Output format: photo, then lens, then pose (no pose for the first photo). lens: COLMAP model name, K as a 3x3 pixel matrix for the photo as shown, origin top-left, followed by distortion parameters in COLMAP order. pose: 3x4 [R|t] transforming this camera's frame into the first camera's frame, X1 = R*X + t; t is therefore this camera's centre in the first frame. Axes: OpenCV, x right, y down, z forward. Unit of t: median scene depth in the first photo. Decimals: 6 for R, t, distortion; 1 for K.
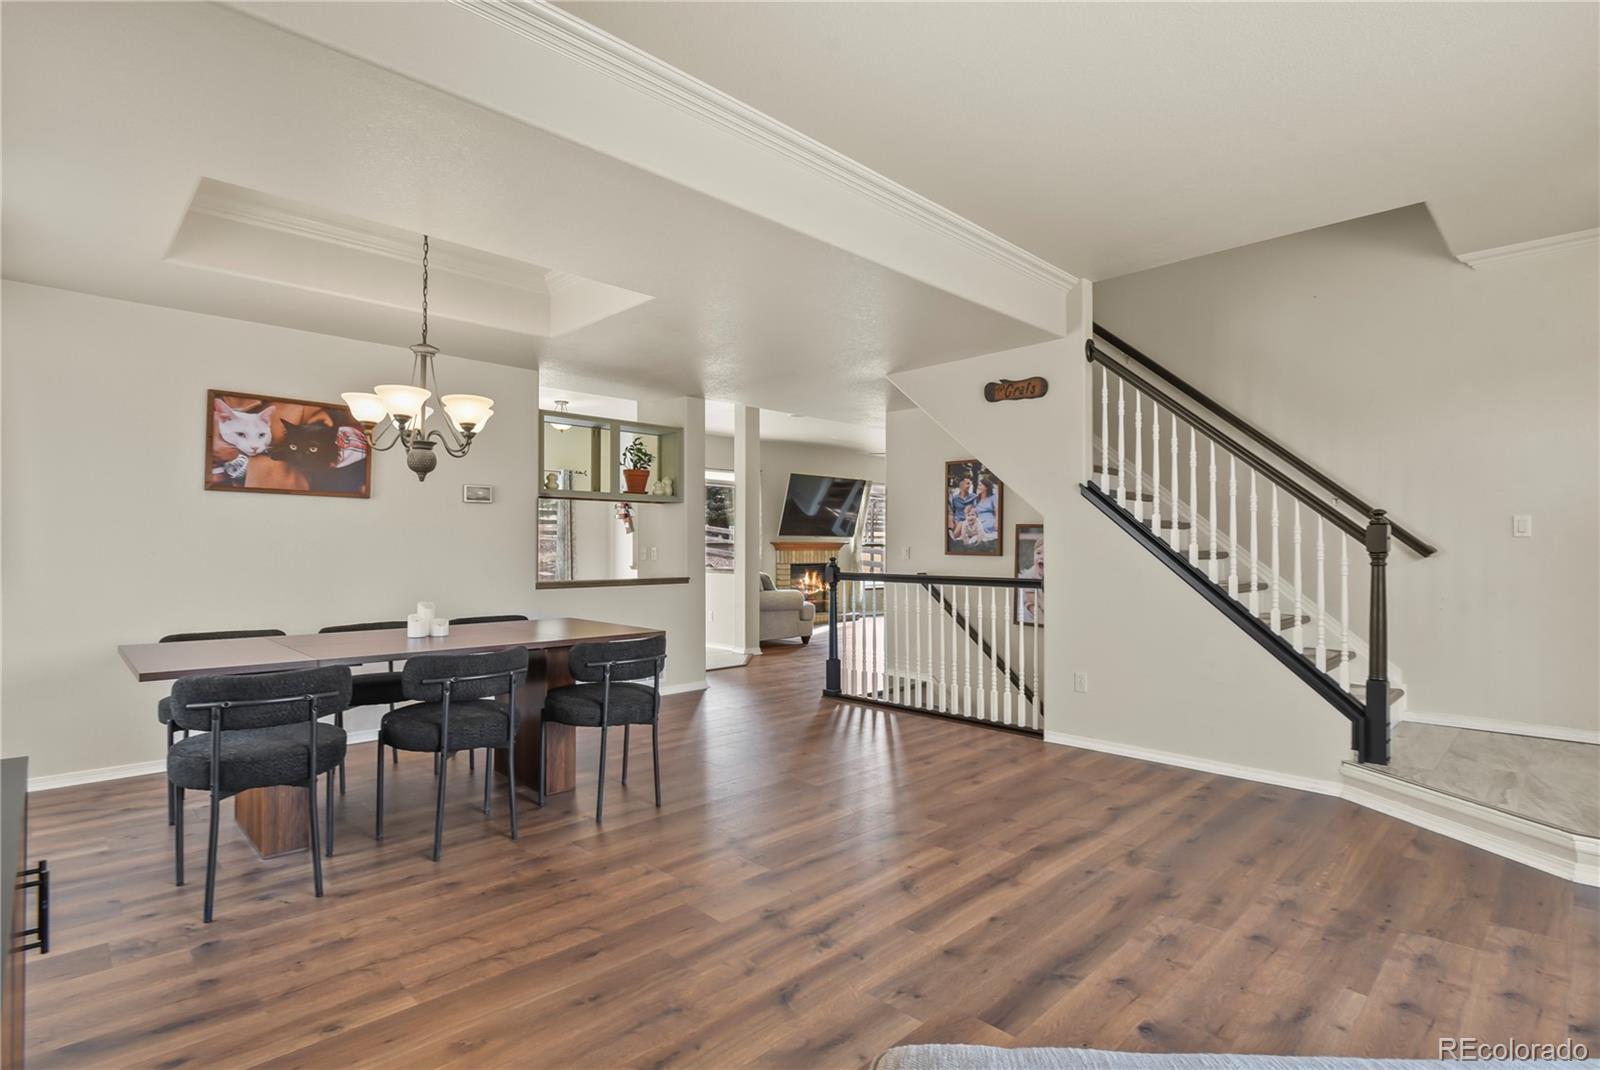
lens RADIAL K [[776.5, 0, 816.3], [0, 776.5, 539.6], [0, 0, 1]] dist [-0.011234, -0.002086]
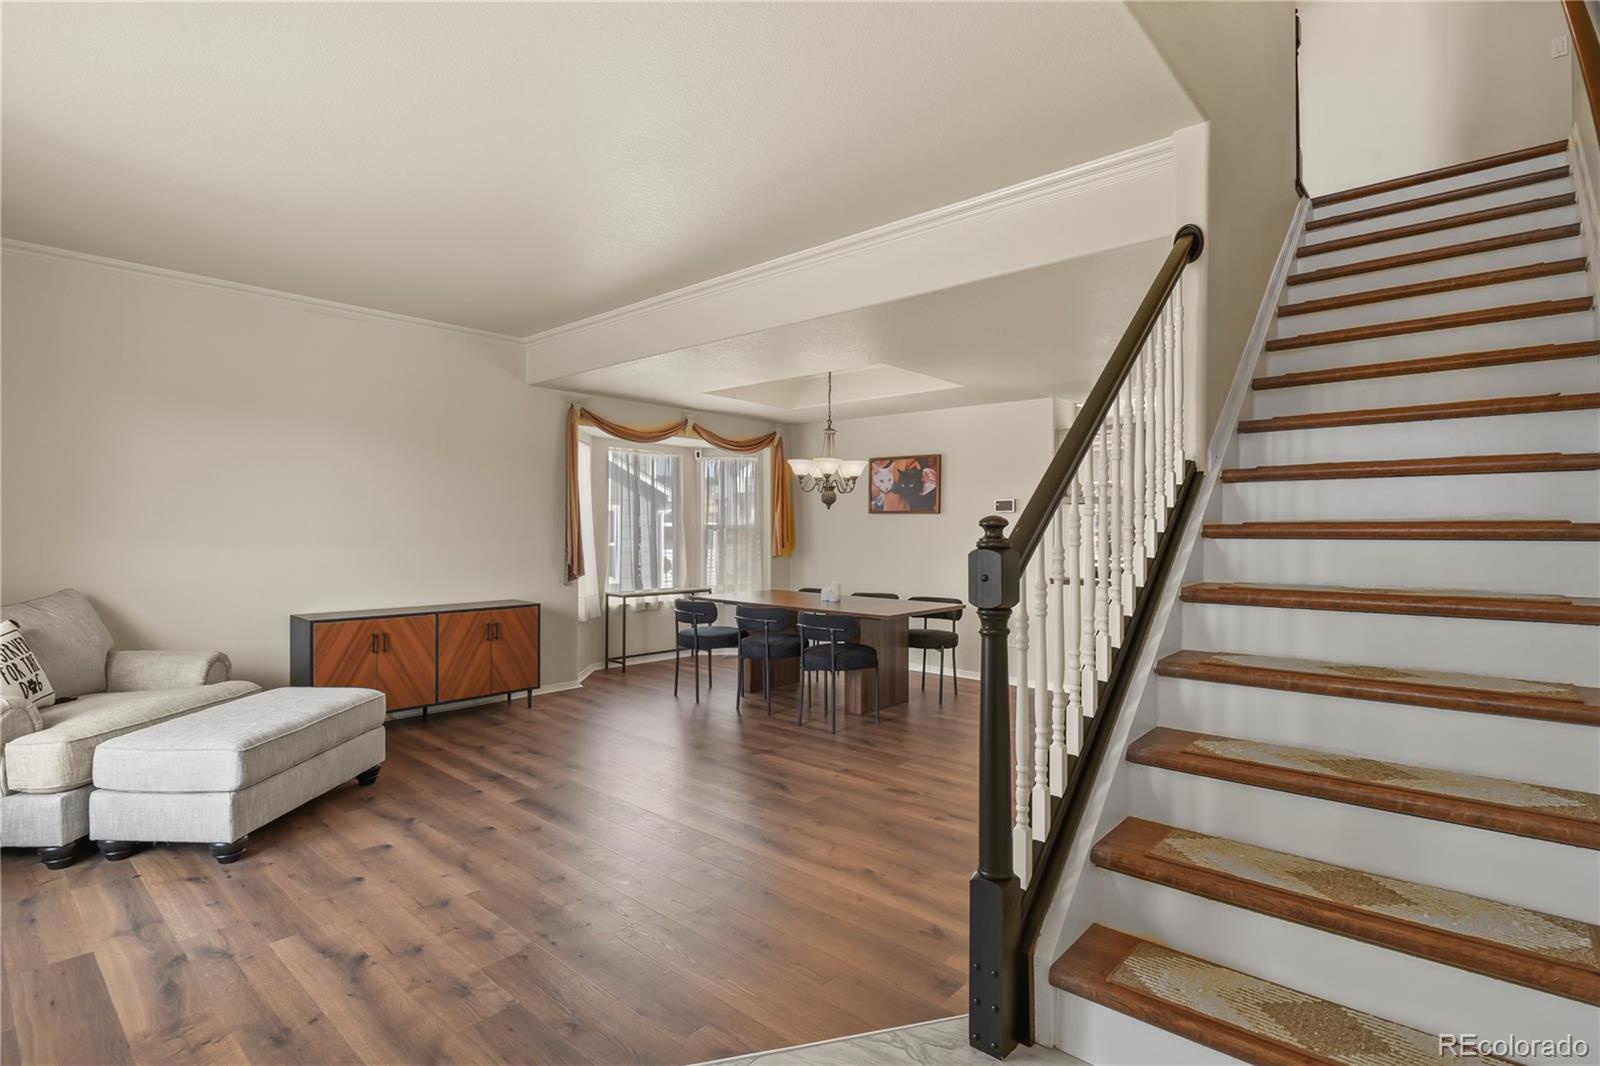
lens RADIAL K [[776.5, 0, 816.8], [0, 776.5, 529.7], [0, 0, 1]] dist [-0.011234, -0.002086]
pose [[0.069228, -0.001664, -0.997600, 1.035563], [0.010501, 0.999944, -0.000939, -0.026027], [0.997546, -0.010411, 0.069241, 0.742900]]
